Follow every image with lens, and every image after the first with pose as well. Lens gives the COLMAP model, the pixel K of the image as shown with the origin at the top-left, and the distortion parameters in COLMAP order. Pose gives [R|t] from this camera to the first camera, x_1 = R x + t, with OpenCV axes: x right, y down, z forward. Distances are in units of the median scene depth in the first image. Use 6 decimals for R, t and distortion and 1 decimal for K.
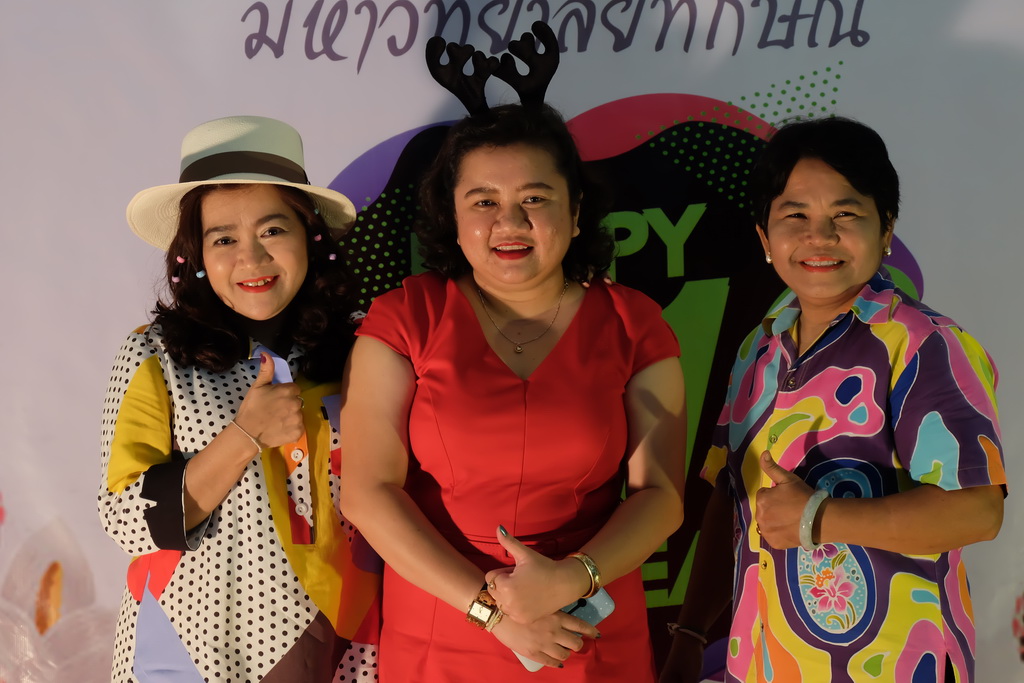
lens RADIAL K [[1664.6, 0, 487.3], [0, 1664.6, 307.0], [0, 0, 1]] dist [0.059096, 0.000000]
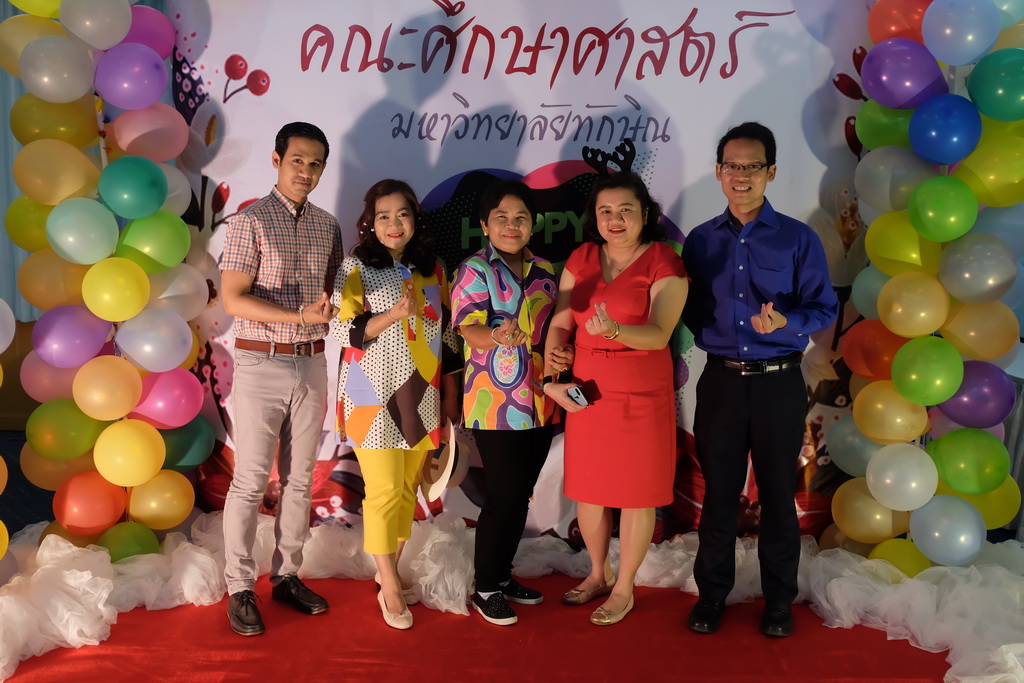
lens RADIAL K [[1038.8, 0, 511.1], [0, 1038.8, 334.9], [0, 0, 1]] dist [-0.007338, 0.000000]
pose [[0.997723, 0.044681, -0.050530, 0.106732], [-0.040299, 0.995595, 0.084654, -0.009140], [0.054090, -0.082425, 0.995128, -0.447378]]
